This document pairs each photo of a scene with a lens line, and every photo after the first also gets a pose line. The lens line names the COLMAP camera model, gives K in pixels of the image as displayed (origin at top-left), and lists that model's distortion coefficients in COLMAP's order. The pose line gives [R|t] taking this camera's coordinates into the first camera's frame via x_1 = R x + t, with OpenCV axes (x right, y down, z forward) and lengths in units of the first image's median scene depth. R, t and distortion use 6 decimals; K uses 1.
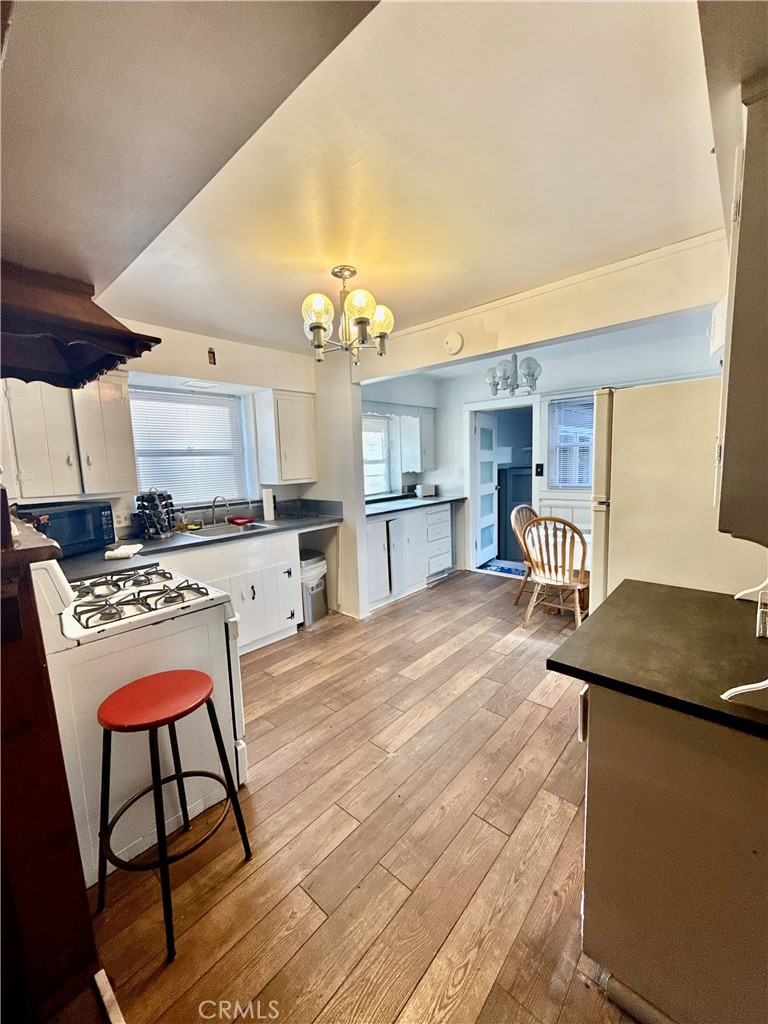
lens RADIAL K [[409.7, 0, 383.4], [0, 409.7, 512.0], [0, 0, 1]] dist [-0.000340, 0.000420]
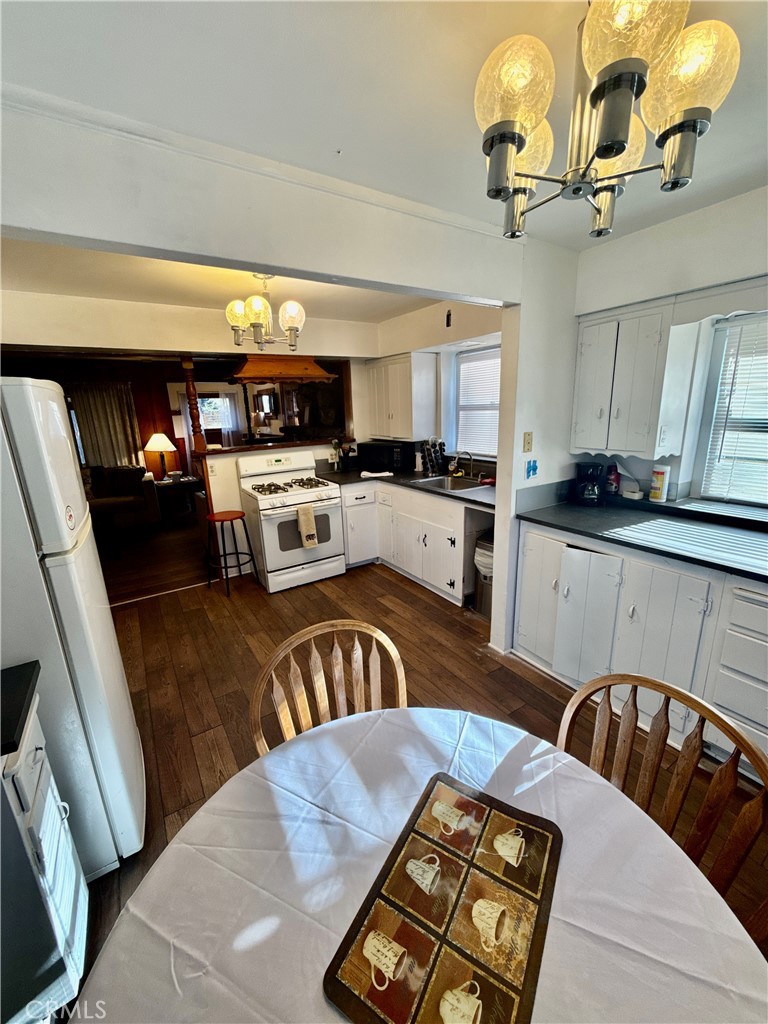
lens RADIAL K [[409.7, 0, 383.9], [0, 409.7, 511.5], [0, 0, 1]] dist [-0.000340, 0.000420]
pose [[-0.262869, 0.284798, -0.921840, 0.958925], [-0.076974, 0.946206, 0.314276, -0.295580], [0.961756, 0.153571, -0.226806, 1.488720]]
